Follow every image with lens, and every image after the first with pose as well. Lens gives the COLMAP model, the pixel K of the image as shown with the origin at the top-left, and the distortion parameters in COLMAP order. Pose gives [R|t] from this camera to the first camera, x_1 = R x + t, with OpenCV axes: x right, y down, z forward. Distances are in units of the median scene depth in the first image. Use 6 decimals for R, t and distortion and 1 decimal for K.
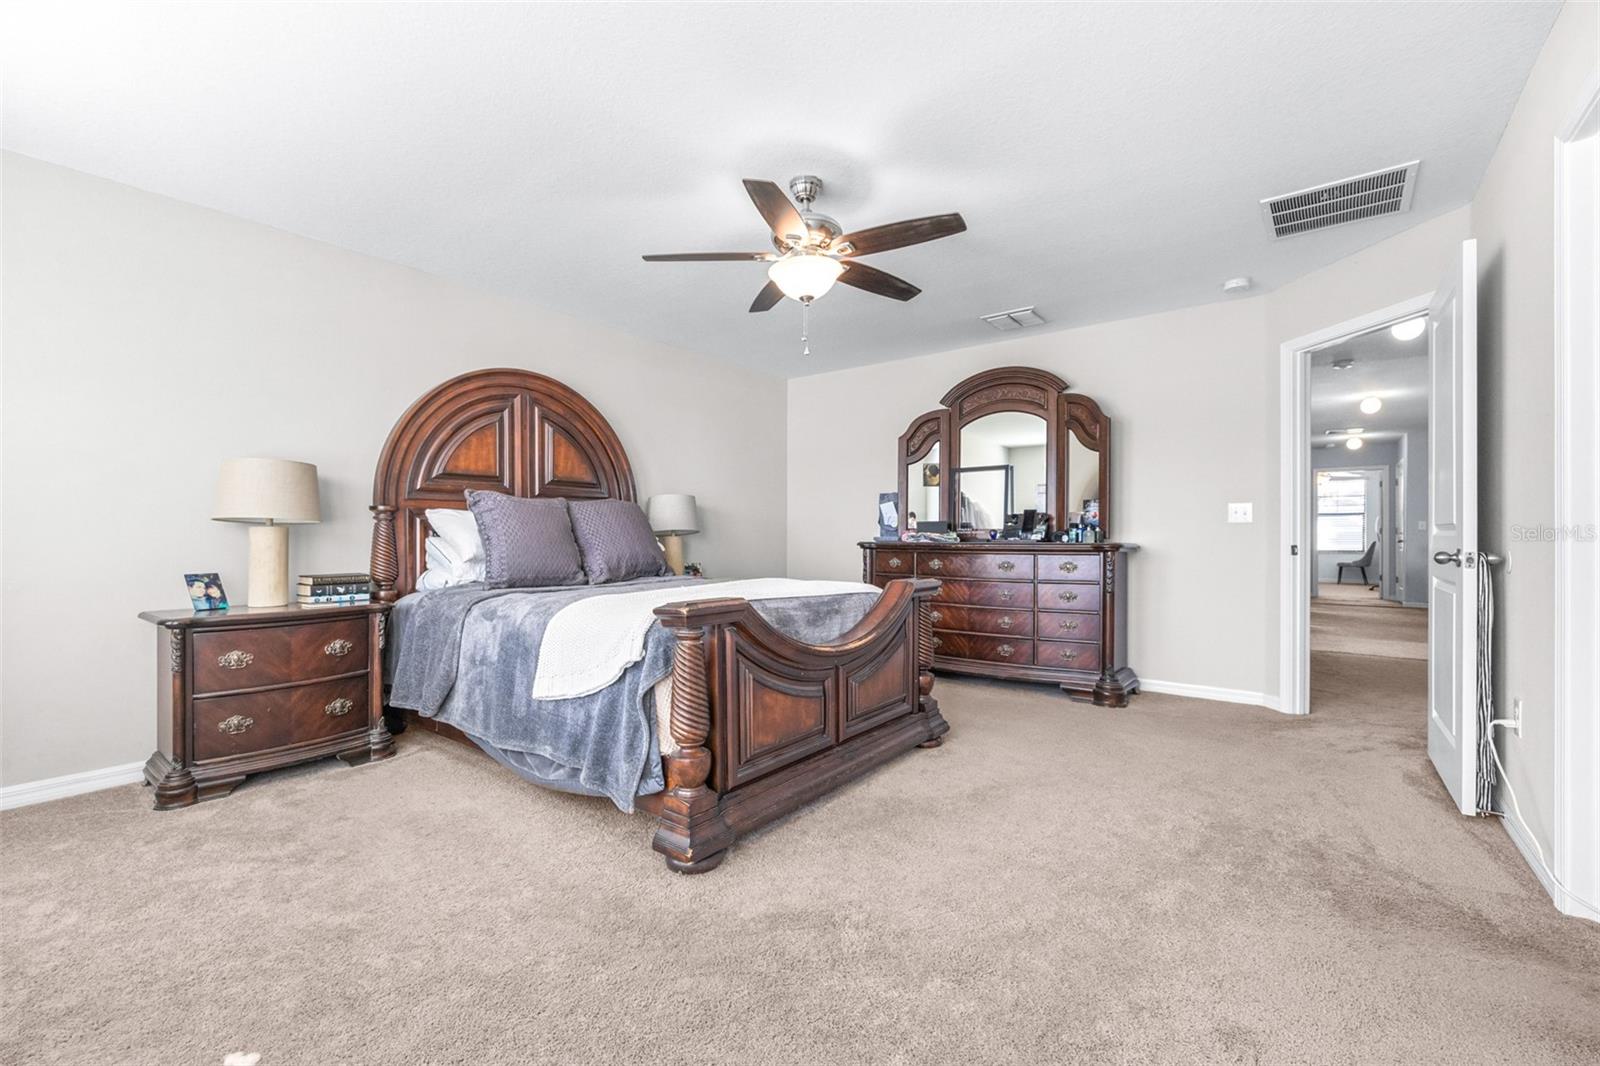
lens RADIAL K [[670.7, 0, 805.0], [0, 670.7, 522.6], [0, 0, 1]] dist [-0.000661, 0.000501]
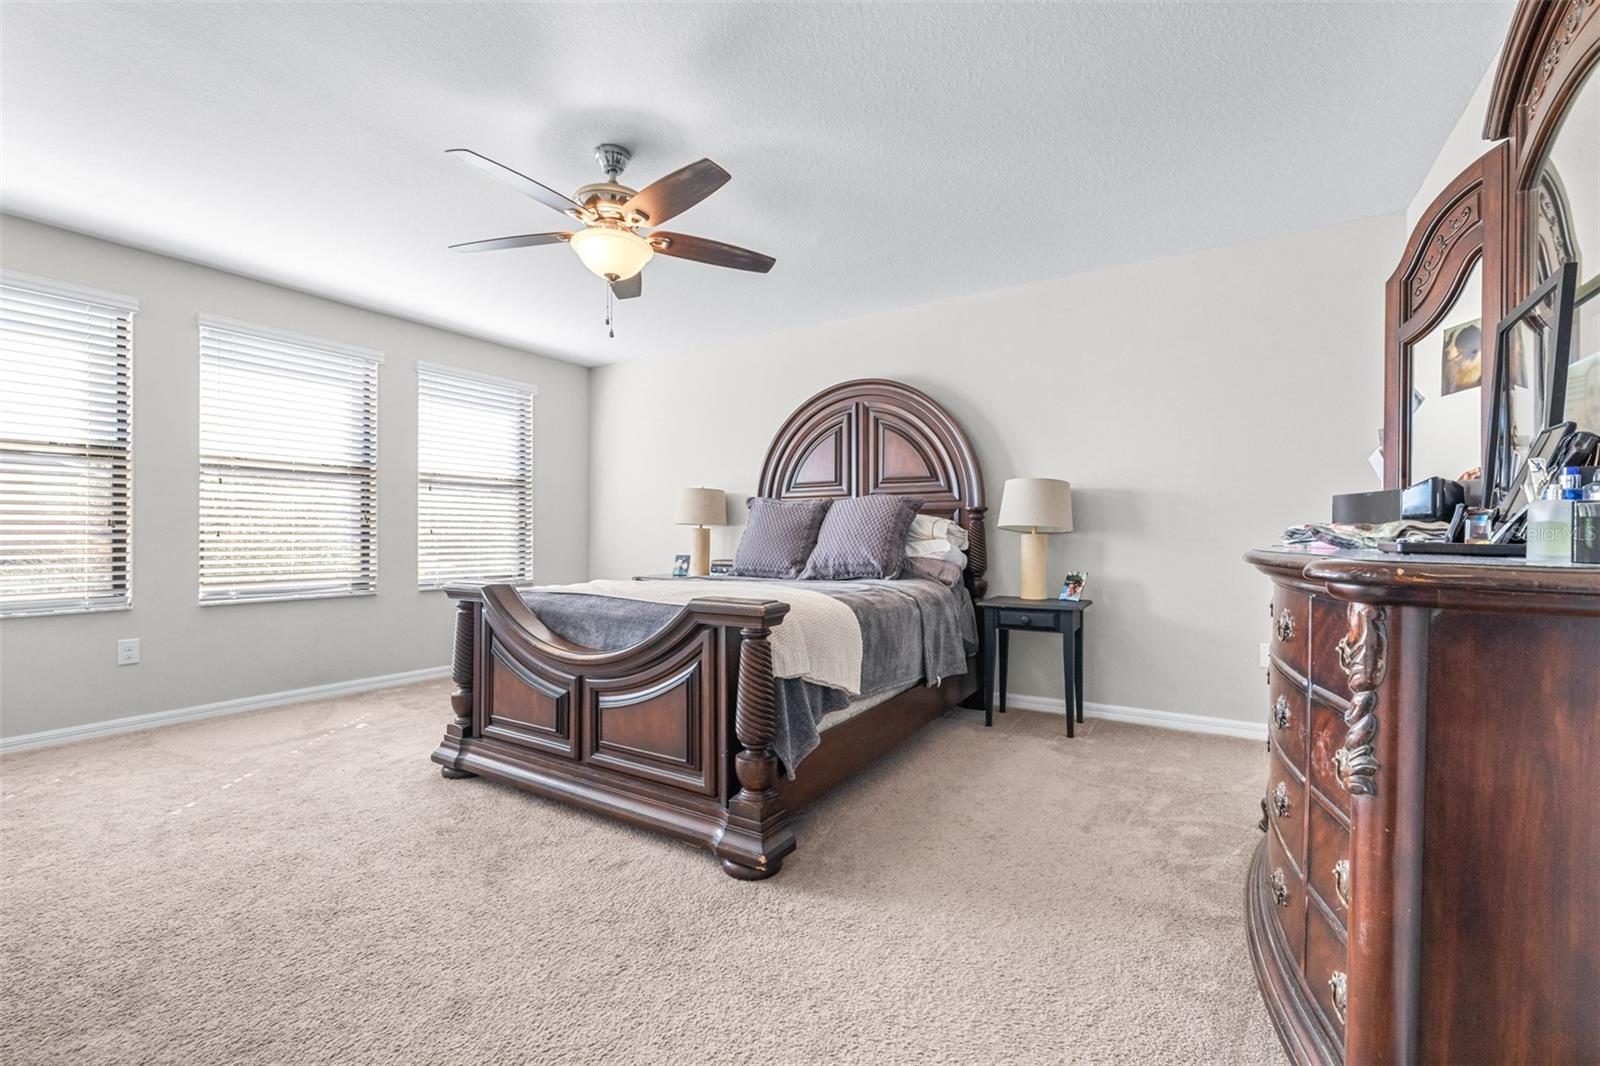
lens RADIAL K [[674.3, 0, 800.0], [0, 674.3, 533.0], [0, 0, 1]] dist [-0.001072, 0.000266]
pose [[0.063998, -0.012185, -0.997876, 0.980232], [0.005751, 0.999913, -0.011841, 0.039949], [0.997933, -0.004981, 0.064063, 1.228948]]
